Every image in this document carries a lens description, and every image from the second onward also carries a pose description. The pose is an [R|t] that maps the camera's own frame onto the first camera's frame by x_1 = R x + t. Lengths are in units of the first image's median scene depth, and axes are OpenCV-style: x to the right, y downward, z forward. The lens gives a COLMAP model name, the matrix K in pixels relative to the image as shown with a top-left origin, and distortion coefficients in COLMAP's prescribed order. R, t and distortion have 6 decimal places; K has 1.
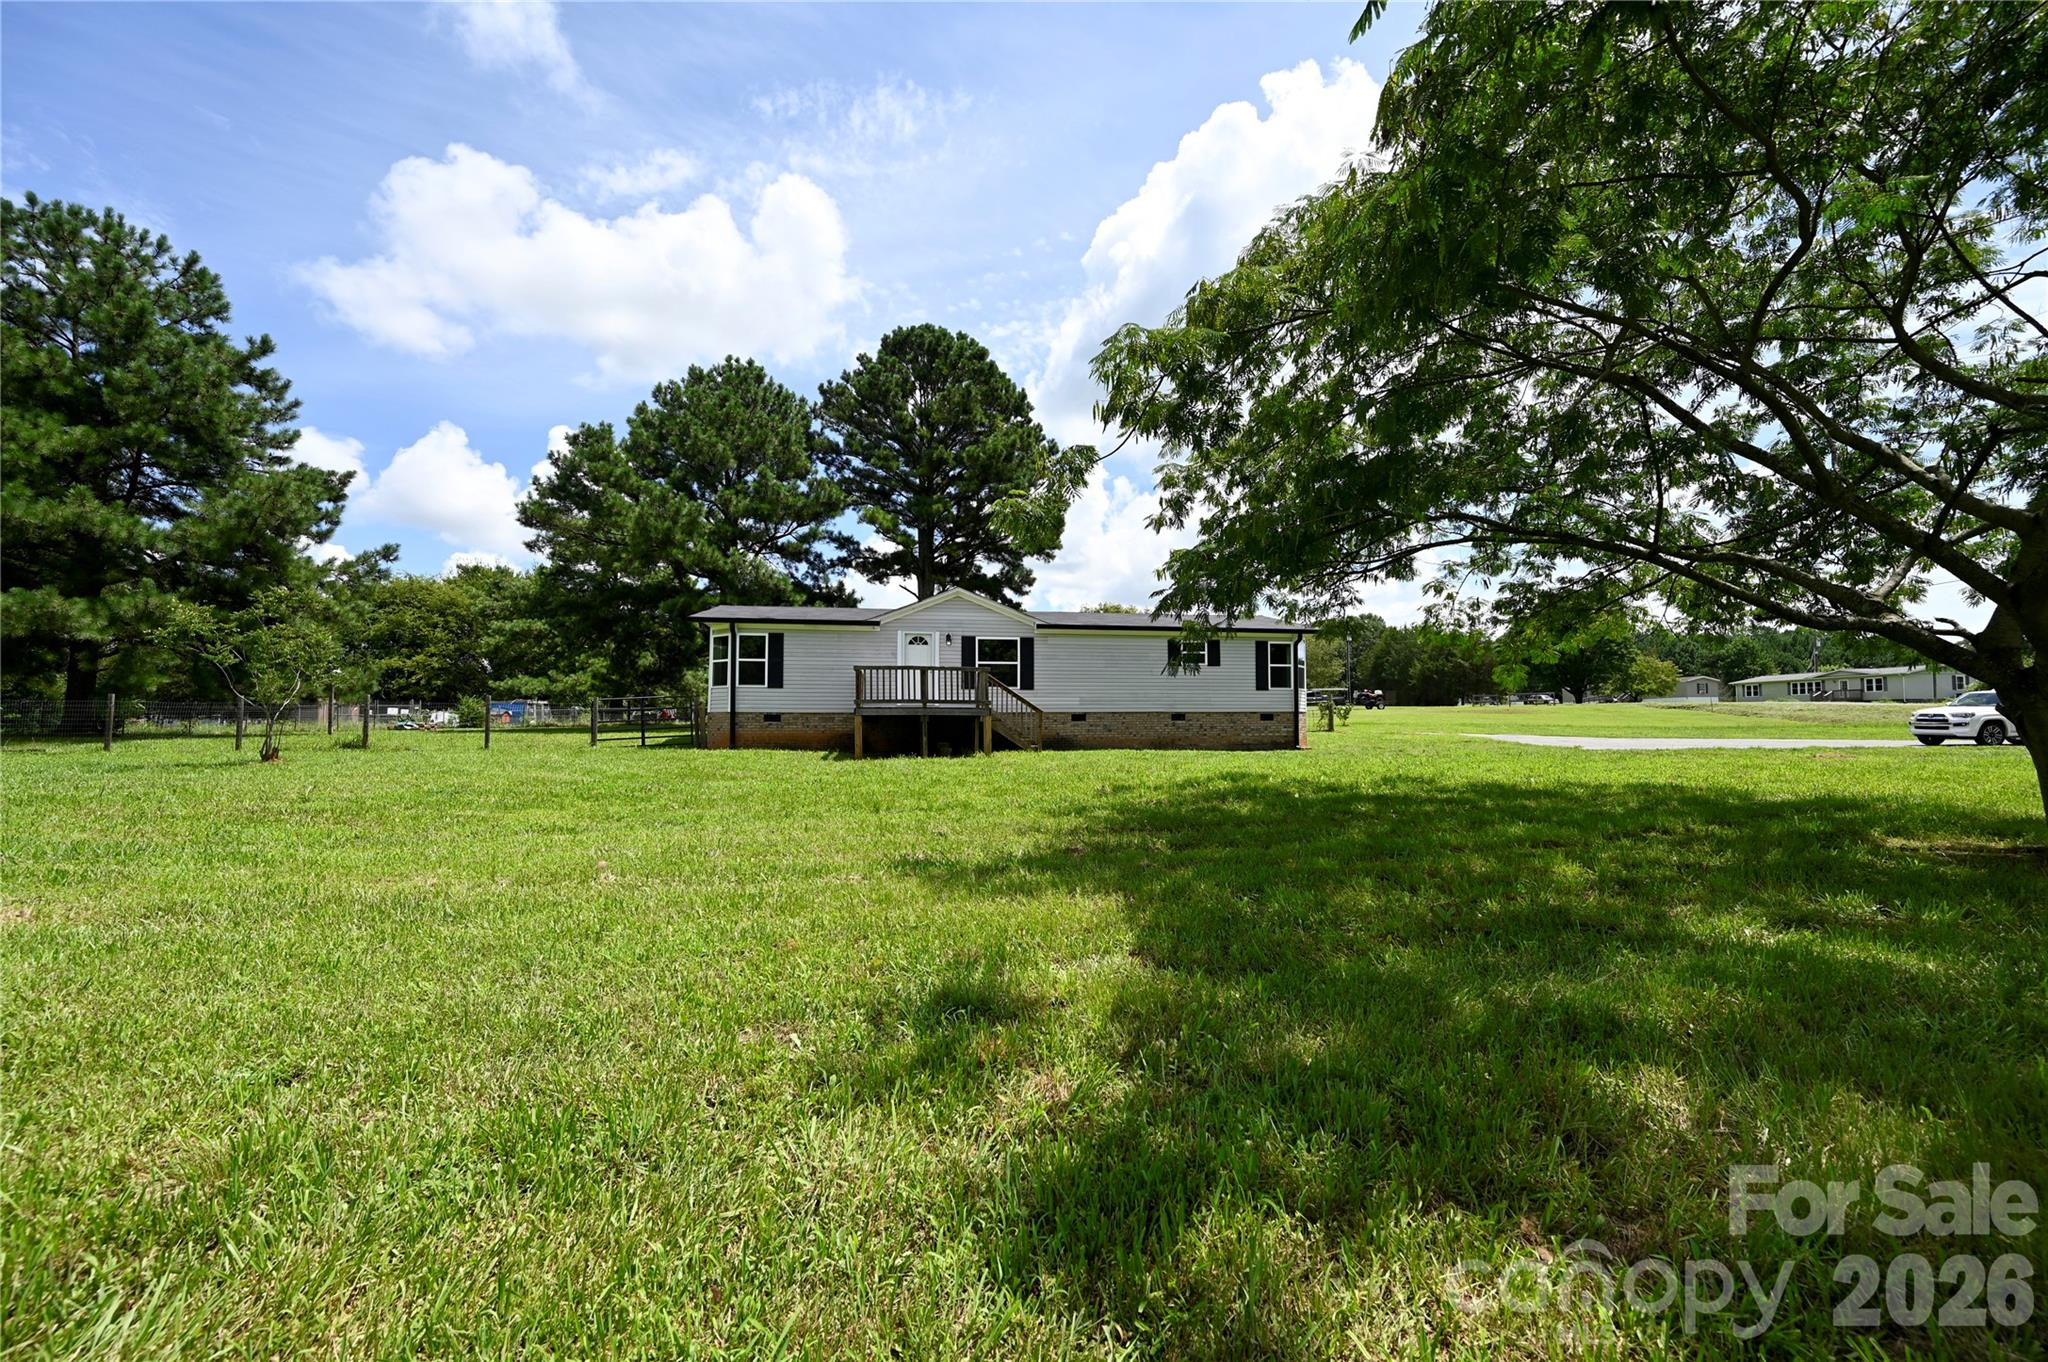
lens RADIAL K [[807.9, 0, 1024.2], [0, 807.9, 690.0], [0, 0, 1]] dist [-0.007848, 0.000060]
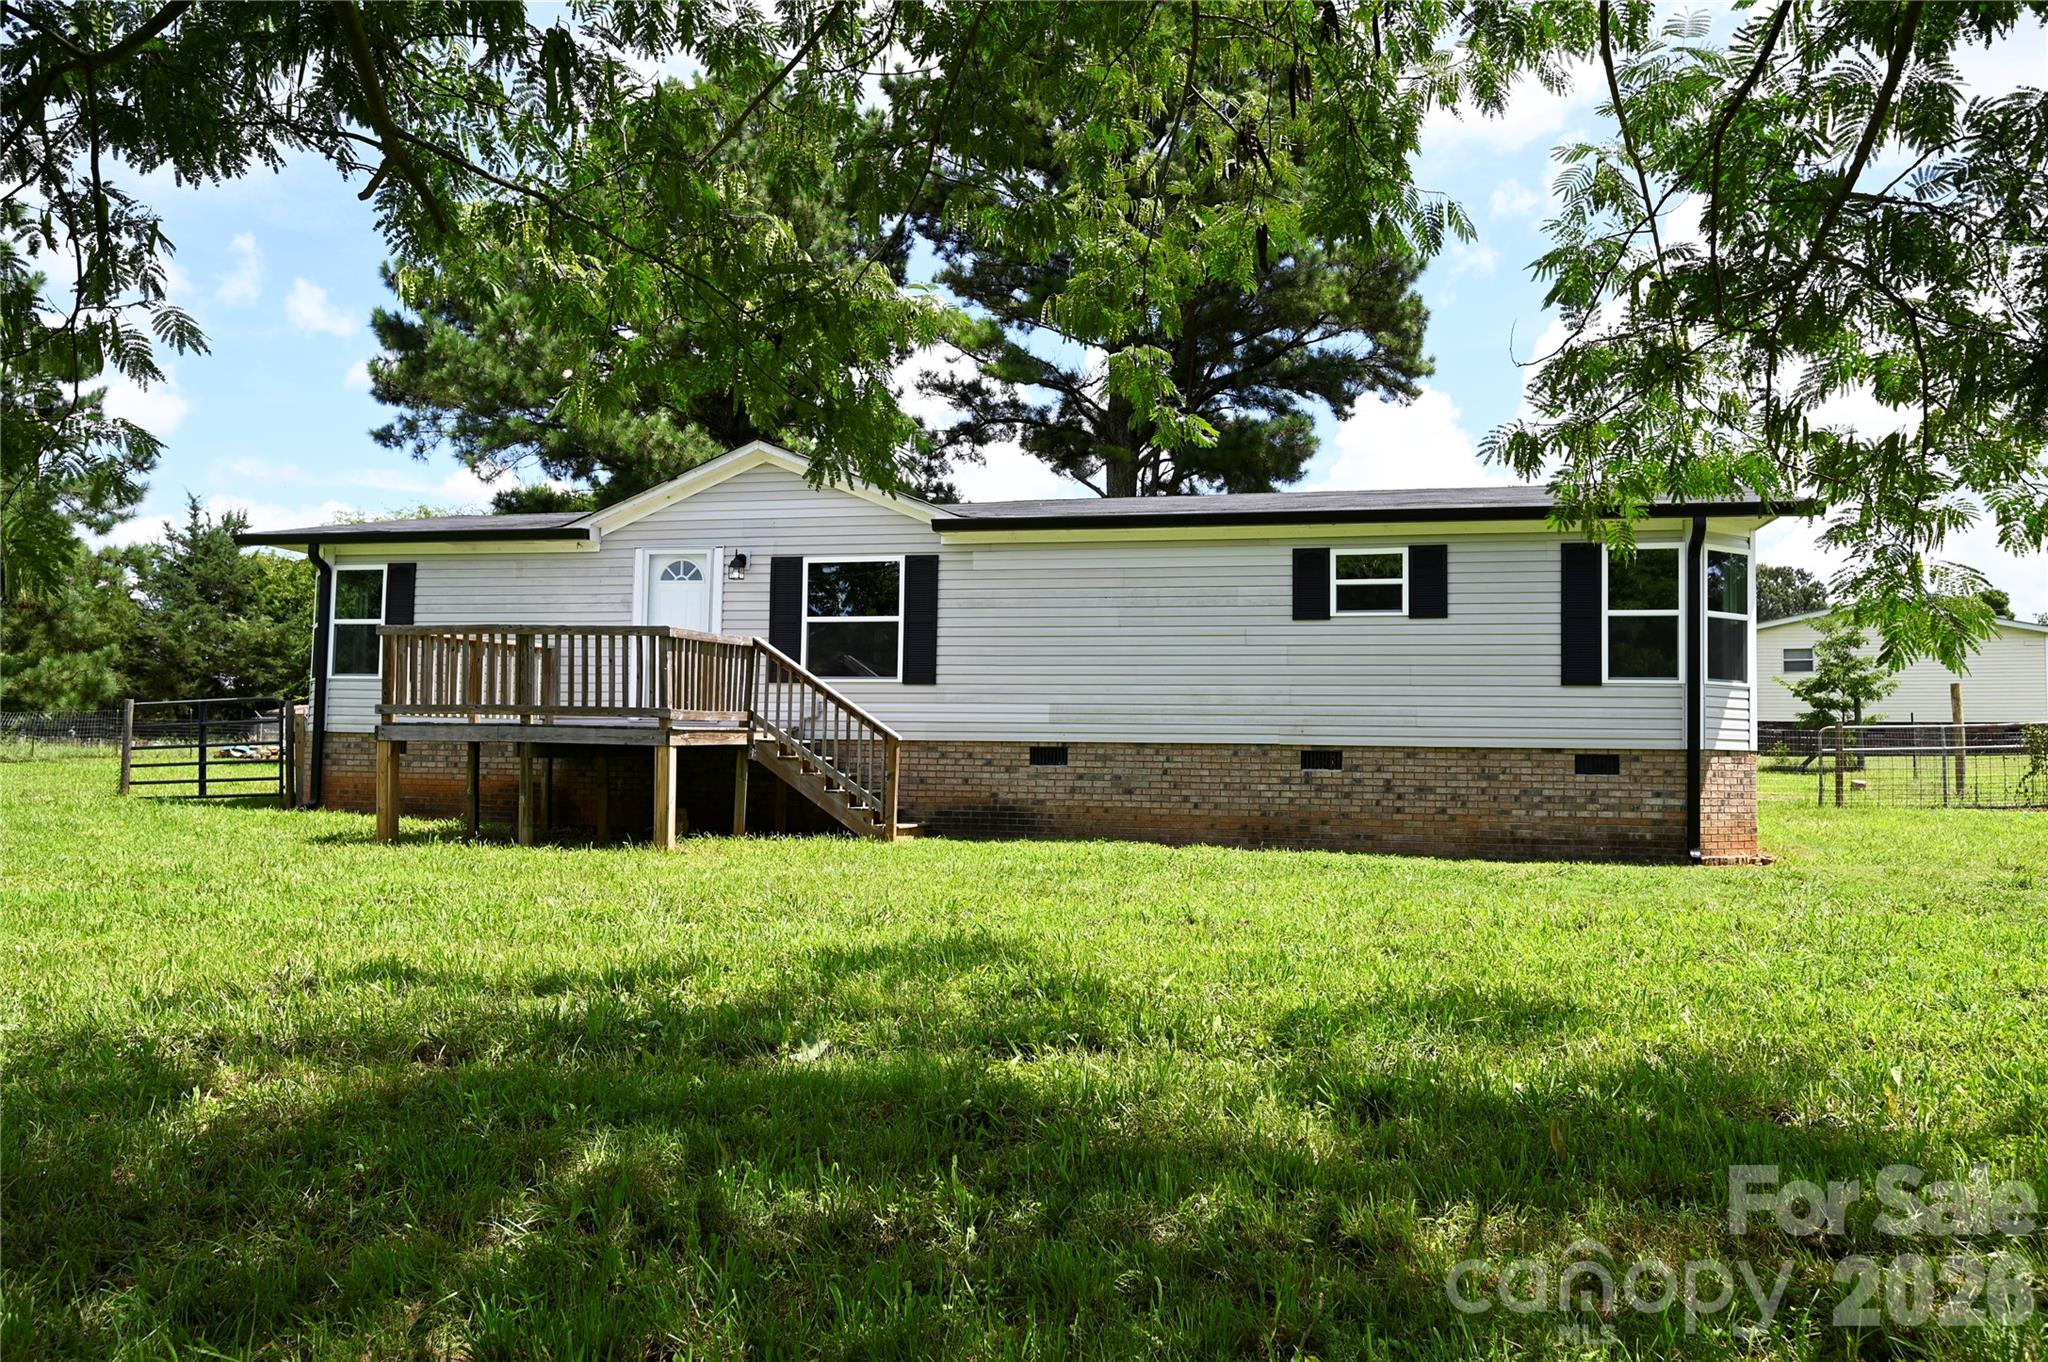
lens RADIAL K [[1471.1, 0, 1023.9], [0, 1471.1, 671.7], [0, 0, 1]] dist [-0.005305, 0.000424]
pose [[0.913898, -0.003715, -0.405927, 0.347216], [-0.001482, 0.999921, -0.012486, 0.002561], [0.405941, 0.012012, 0.913820, 0.348106]]
